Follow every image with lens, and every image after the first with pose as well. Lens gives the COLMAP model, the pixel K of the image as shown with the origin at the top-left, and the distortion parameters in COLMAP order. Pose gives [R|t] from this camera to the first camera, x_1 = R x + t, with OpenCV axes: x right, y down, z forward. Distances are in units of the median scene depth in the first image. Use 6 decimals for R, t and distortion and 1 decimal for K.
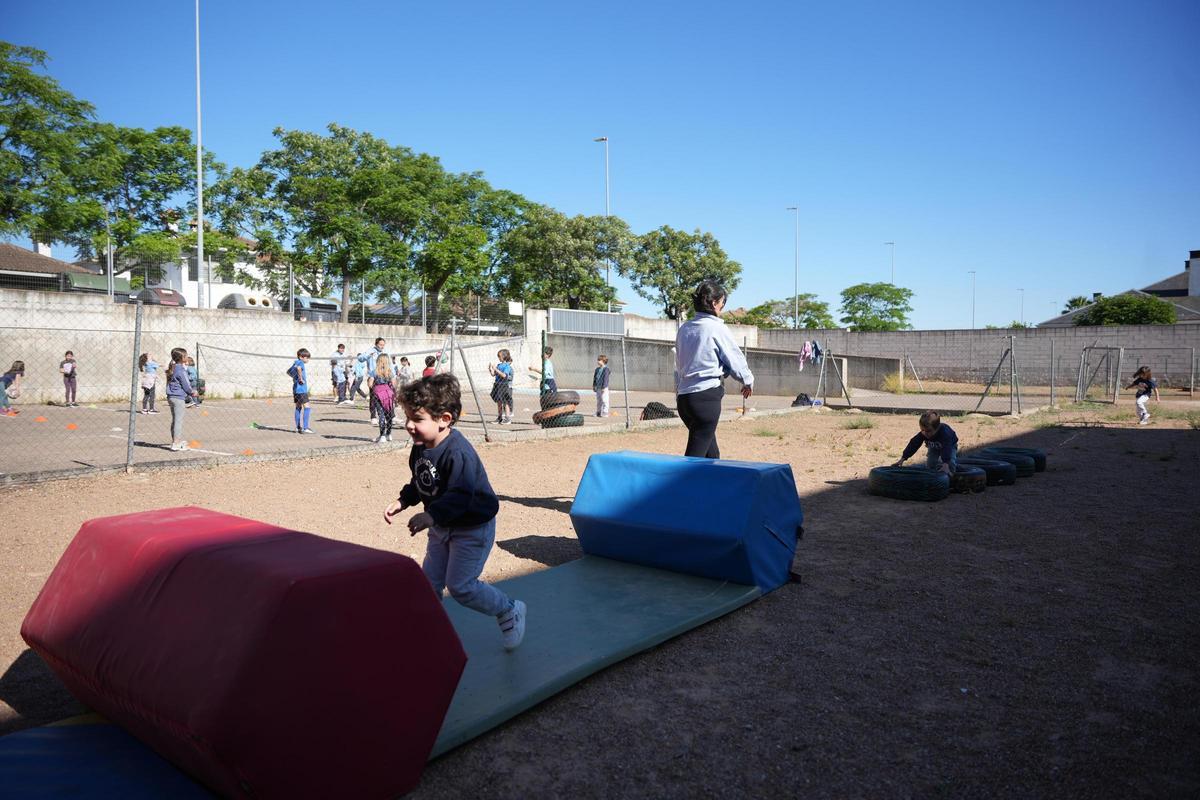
lens RADIAL K [[797.5, 0, 600.0], [0, 797.5, 400.0], [0, 0, 1]] dist [-0.000287, 0.000074]
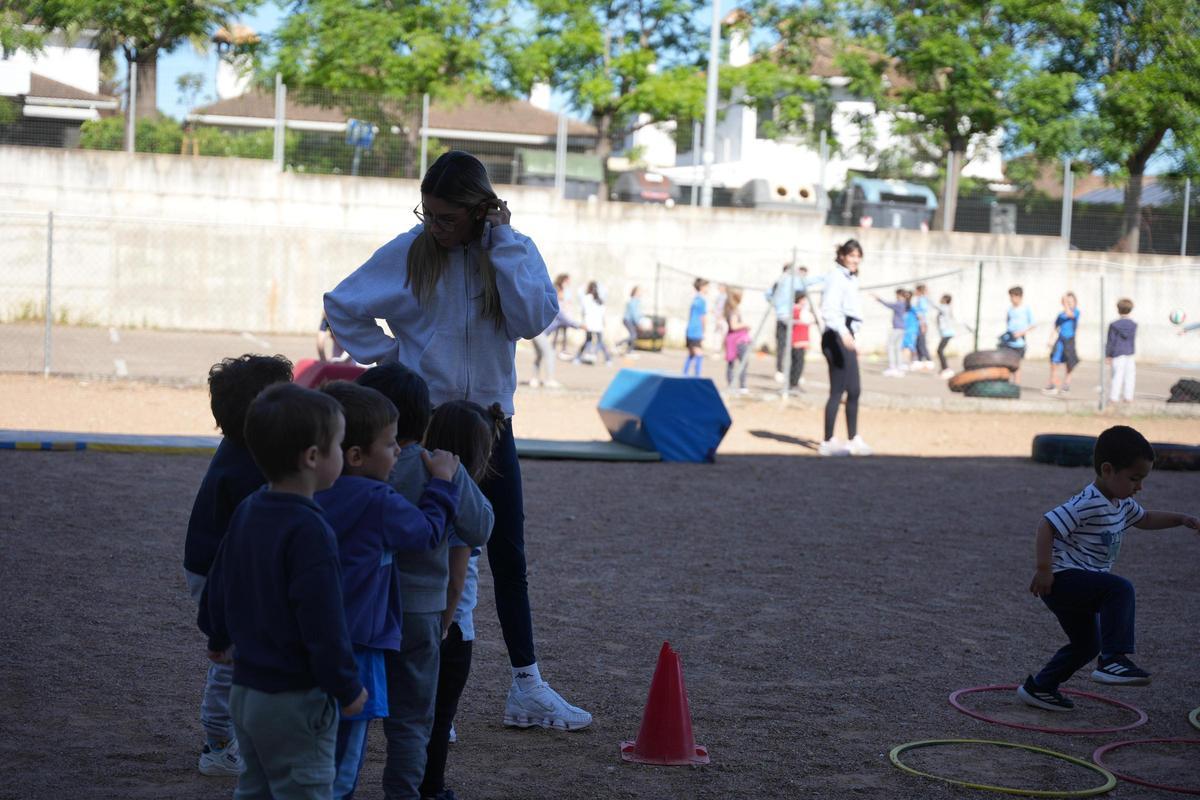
lens RADIAL K [[2102.7, 0, 600.0], [0, 2102.7, 400.0], [0, 0, 1]] dist [0.003760, -0.053843]
pose [[0.814137, 0.063619, -0.577177, 0.312723], [-0.064376, 0.997742, 0.019170, 0.008742], [0.577093, 0.021549, 0.816394, -0.300106]]
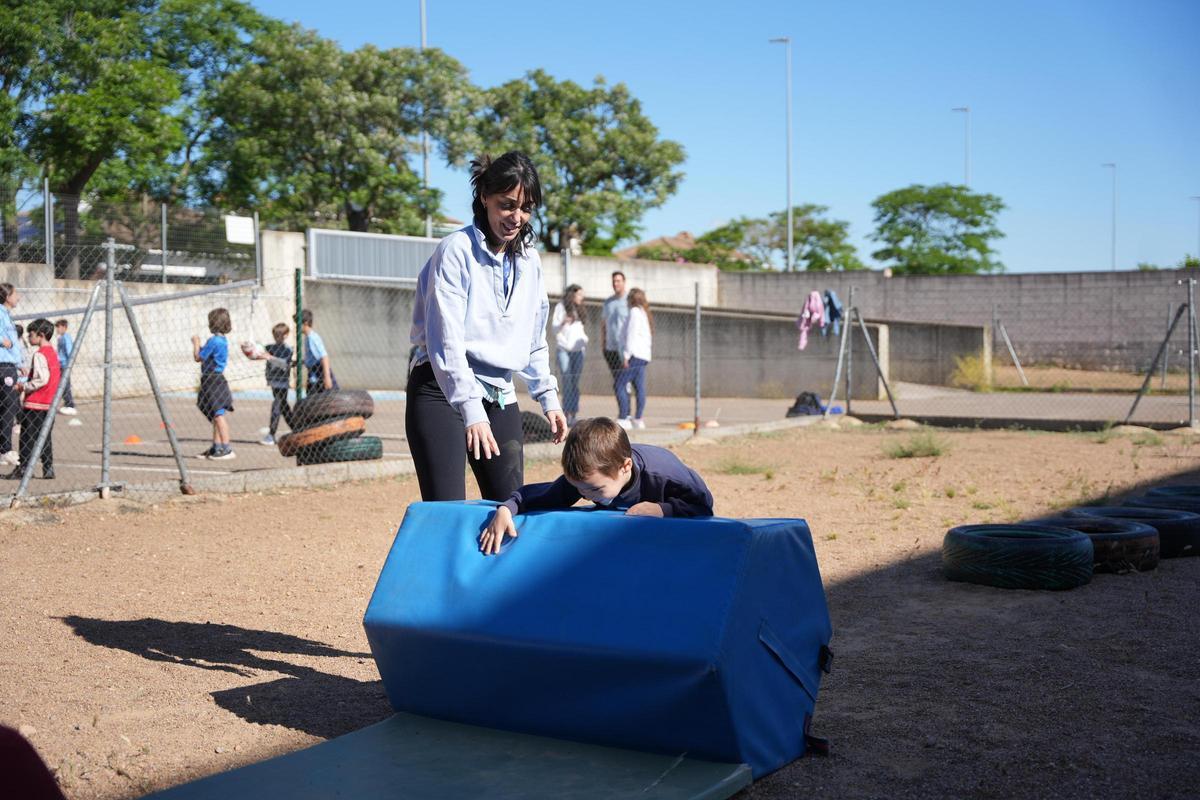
lens RADIAL K [[1557.0, 0, 600.0], [0, 1557.0, 400.0], [0, 0, 1]] dist [0.017781, 0.019655]
pose [[0.992675, -0.011201, 0.120292, -0.000871], [0.012232, 0.999895, -0.007830, 0.001890], [-0.120192, 0.009244, 0.992708, 0.006369]]
